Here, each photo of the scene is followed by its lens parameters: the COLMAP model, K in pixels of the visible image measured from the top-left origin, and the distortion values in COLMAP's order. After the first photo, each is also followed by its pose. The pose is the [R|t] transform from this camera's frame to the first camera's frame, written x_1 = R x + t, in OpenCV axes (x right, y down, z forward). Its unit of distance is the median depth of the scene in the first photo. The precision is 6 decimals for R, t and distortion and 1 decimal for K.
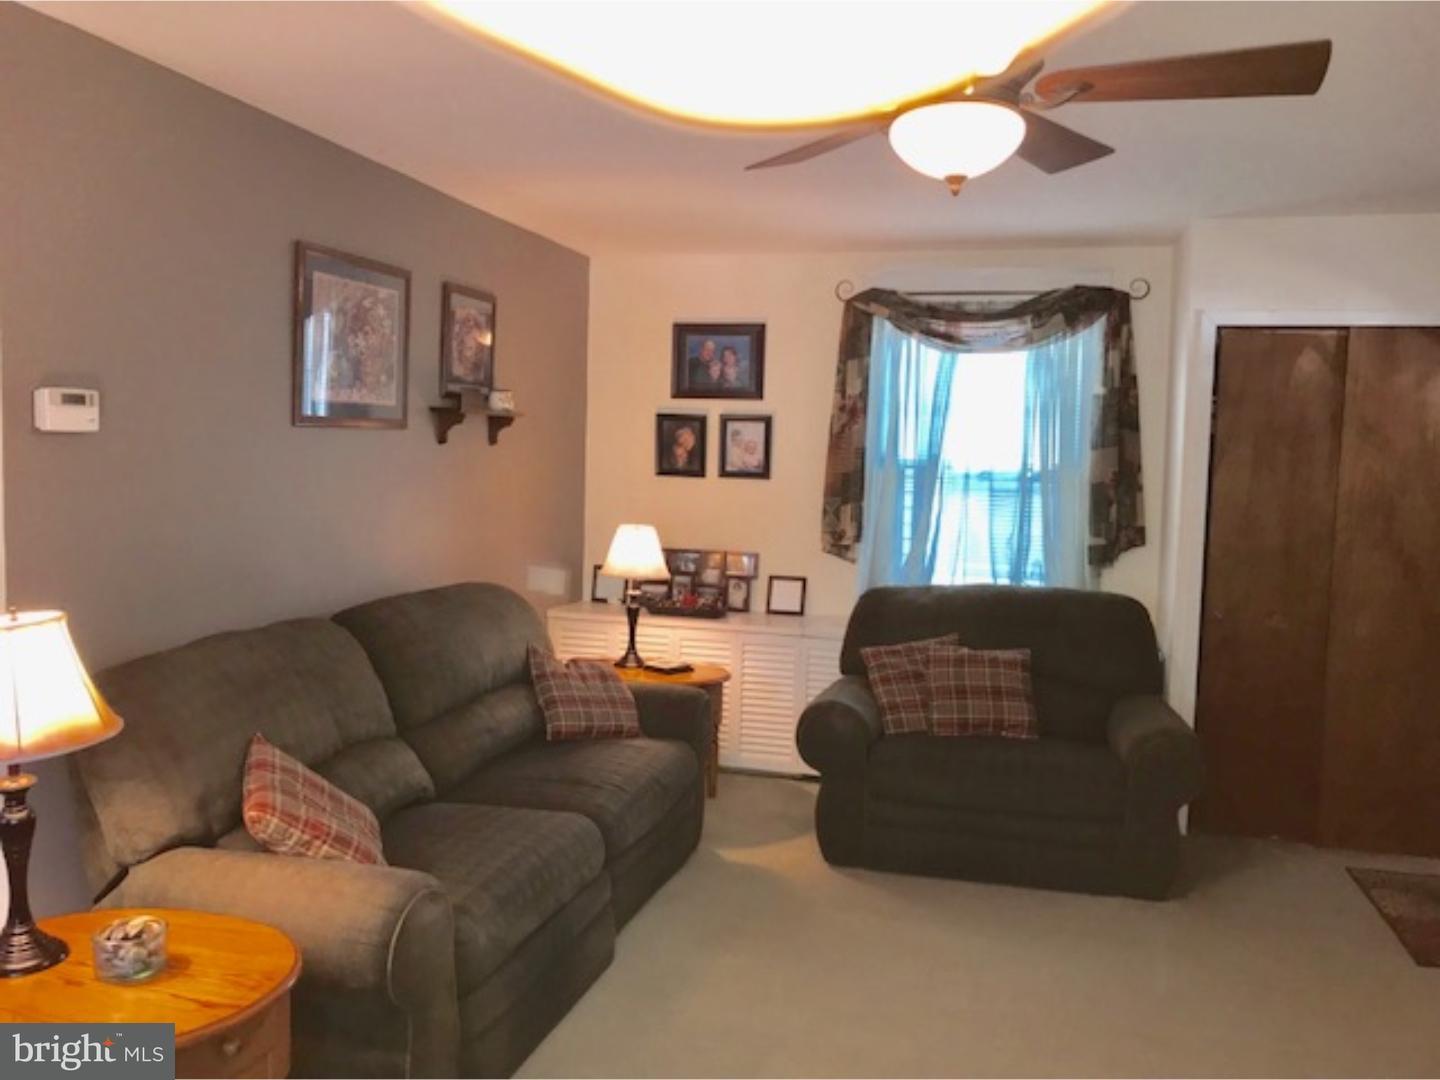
lens RADIAL K [[1166.8, 0, 729.2], [0, 1166.8, 532.5], [0, 0, 1]] dist [0.015529, -0.039828]
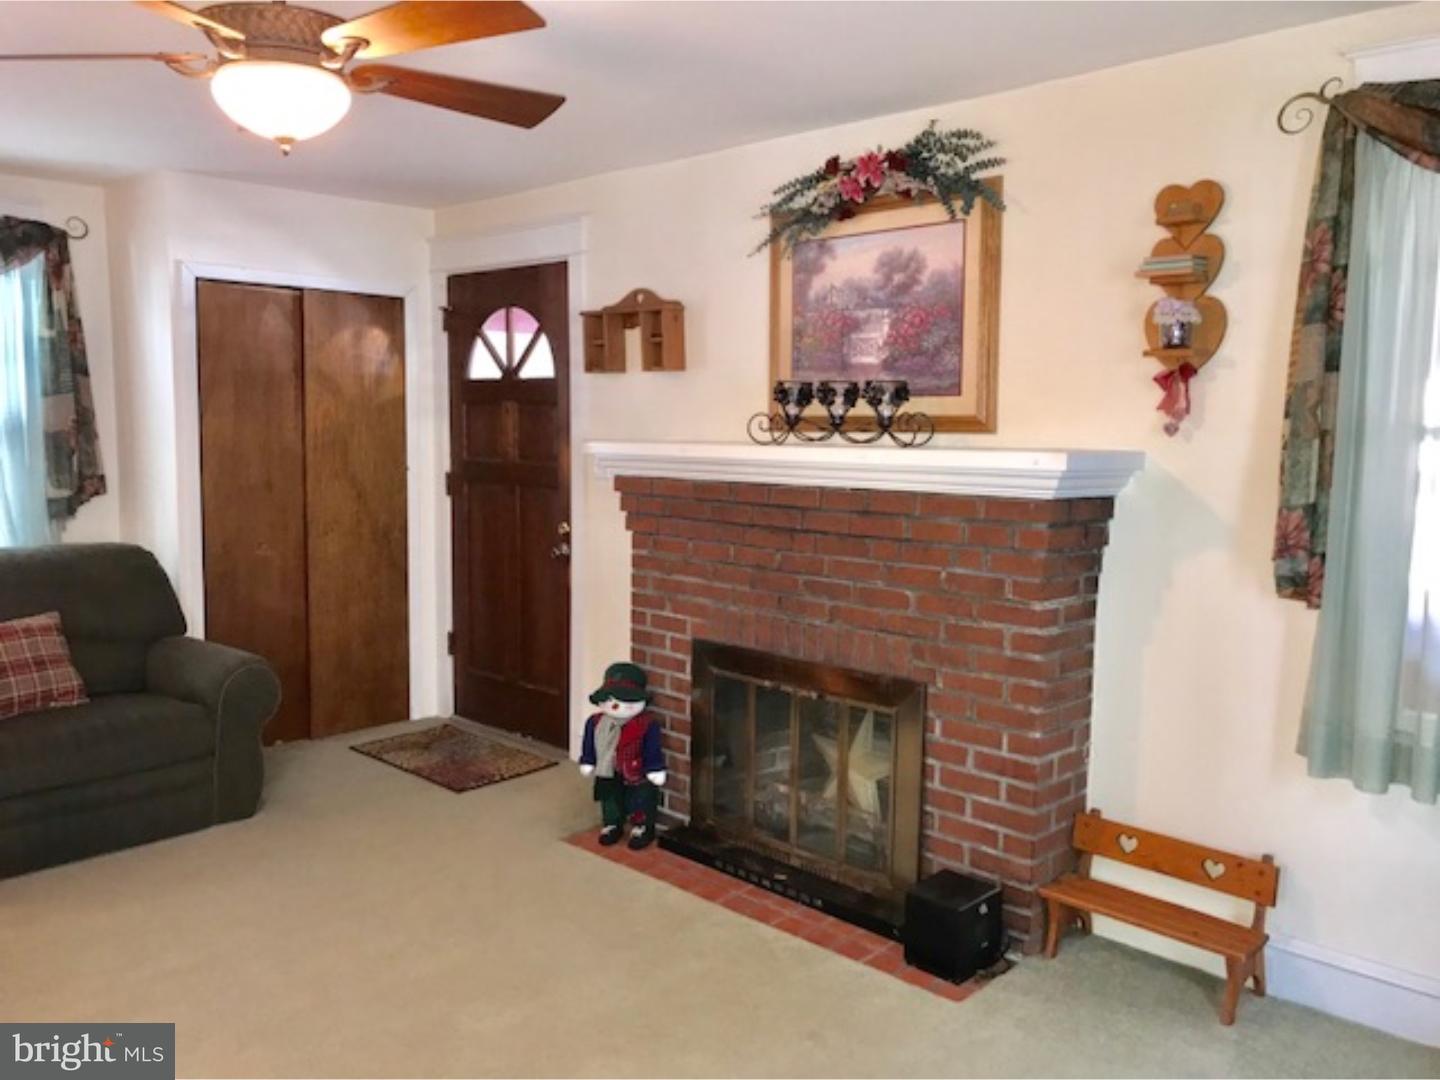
lens RADIAL K [[1153.7, 0, 728.7], [0, 1153.7, 535.7], [0, 0, 1]] dist [0.028119, -0.053433]
pose [[0.485490, -0.109226, 0.867392, -0.276147], [0.063417, 0.993951, 0.089667, -0.009258], [-0.871939, 0.011475, 0.489480, 0.077300]]
